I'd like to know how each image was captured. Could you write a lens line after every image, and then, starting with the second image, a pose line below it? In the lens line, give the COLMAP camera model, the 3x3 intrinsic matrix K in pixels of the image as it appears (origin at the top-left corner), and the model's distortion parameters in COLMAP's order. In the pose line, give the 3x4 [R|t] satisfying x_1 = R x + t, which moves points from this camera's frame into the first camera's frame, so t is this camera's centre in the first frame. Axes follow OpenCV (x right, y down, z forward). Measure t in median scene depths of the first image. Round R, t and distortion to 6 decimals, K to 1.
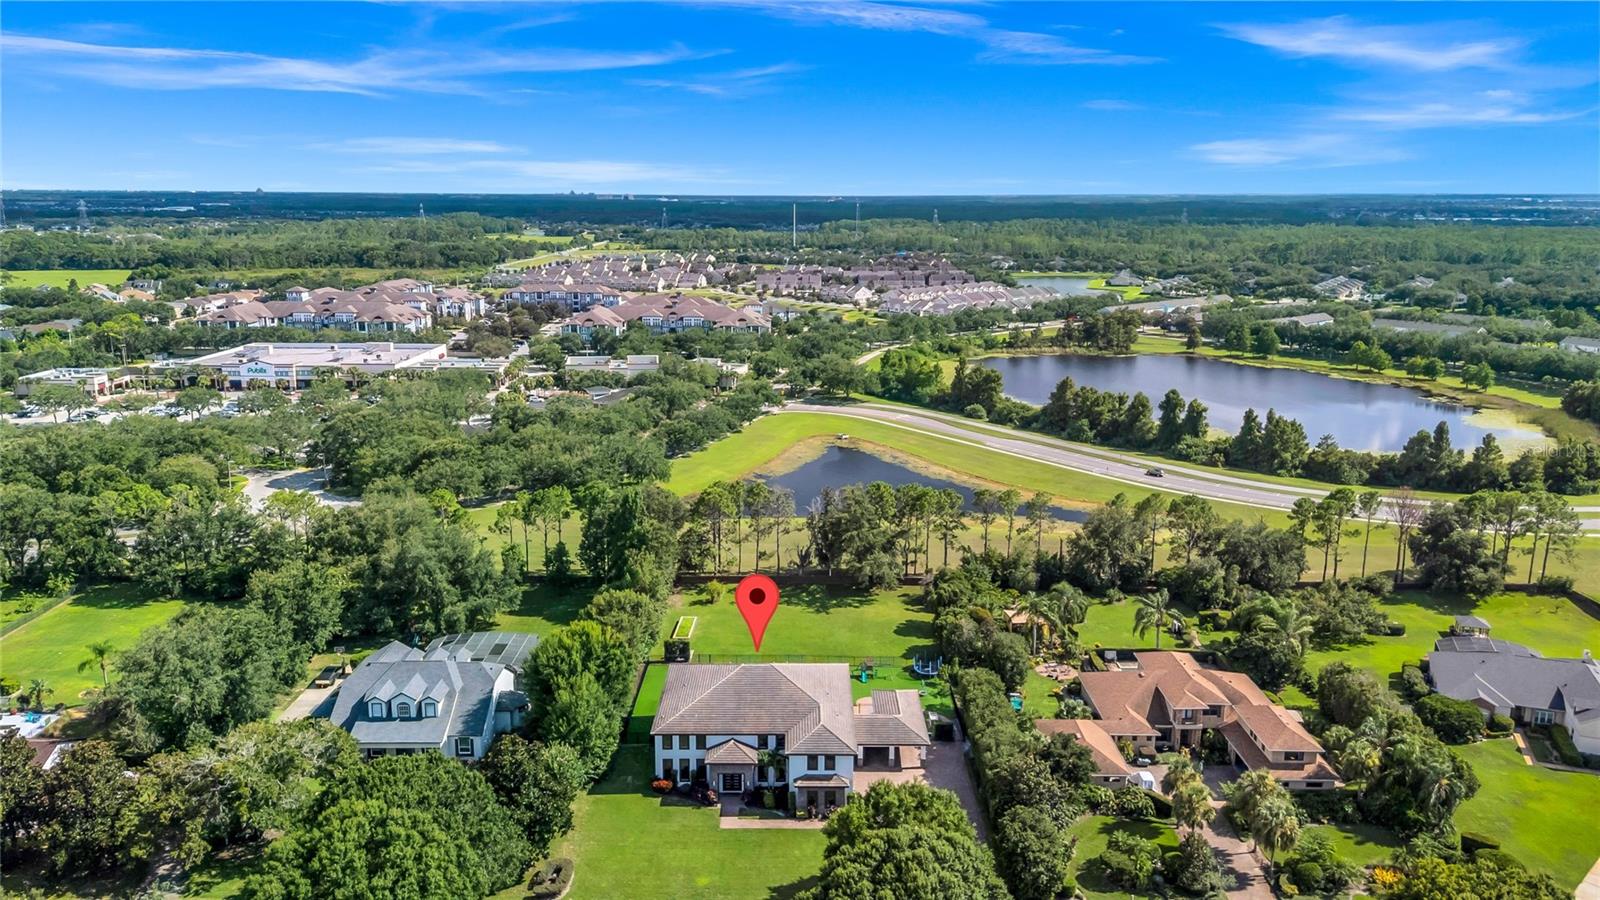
lens RADIAL K [[1168.3, 0, 800.0], [0, 1168.3, 450.0], [0, 0, 1]] dist [0.090850, -0.094233]
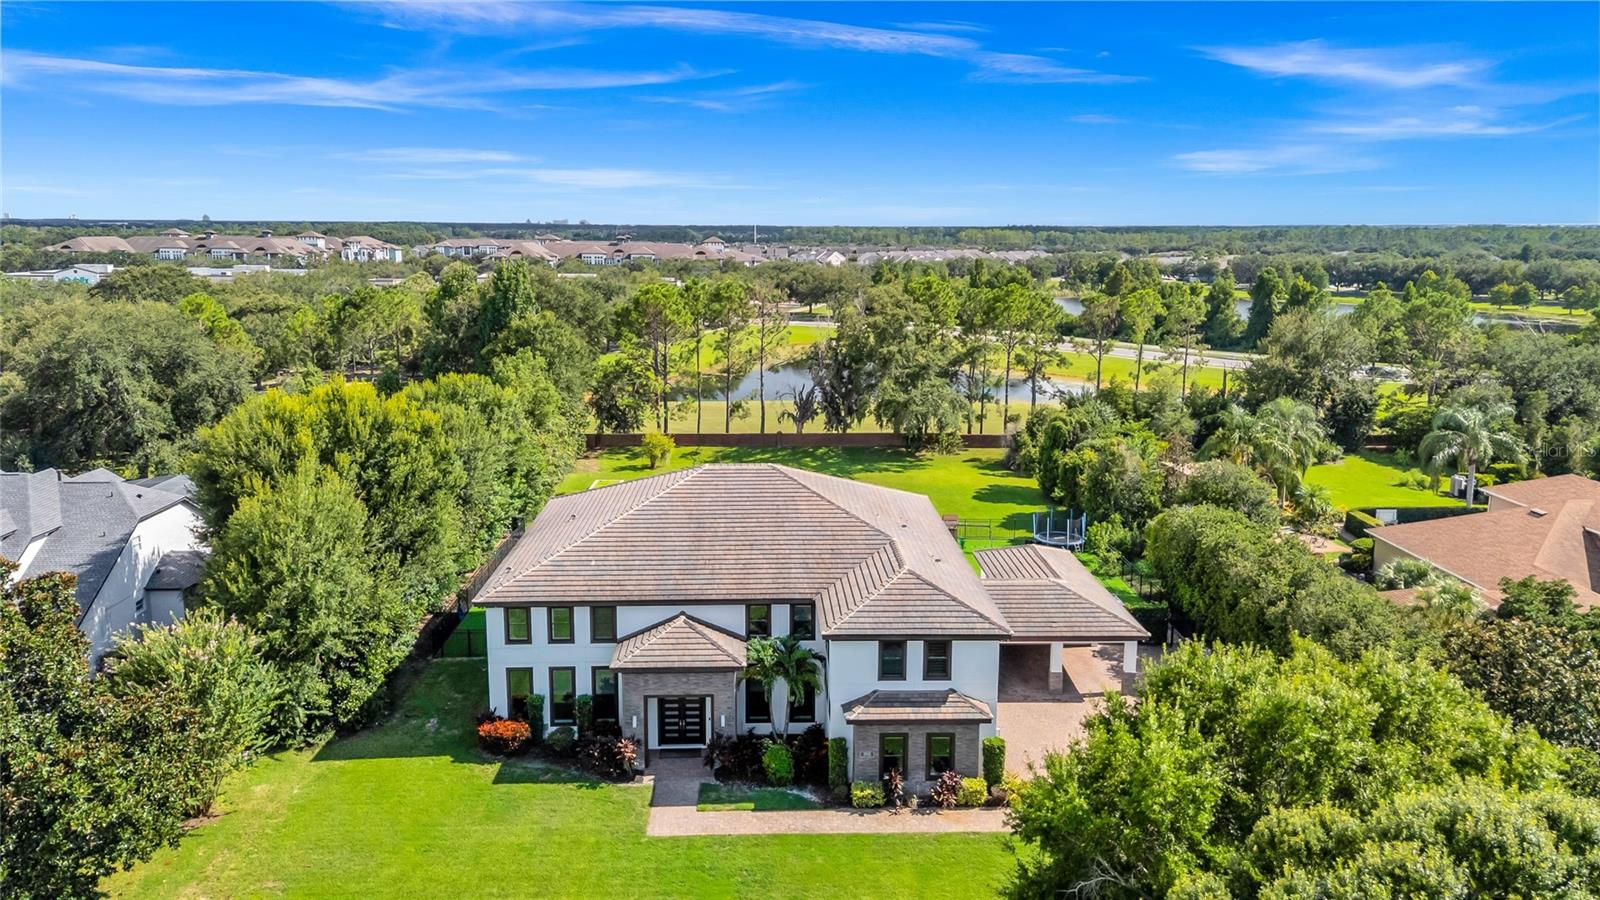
lens RADIAL K [[1168.3, 0, 800.0], [0, 1168.3, 450.0], [0, 0, 1]] dist [0.090850, -0.094233]
pose [[0.999387, -0.005486, 0.034570, -0.030933], [0.006420, 0.999616, -0.026945, 0.201176], [-0.034409, 0.027150, 0.999039, 0.598964]]
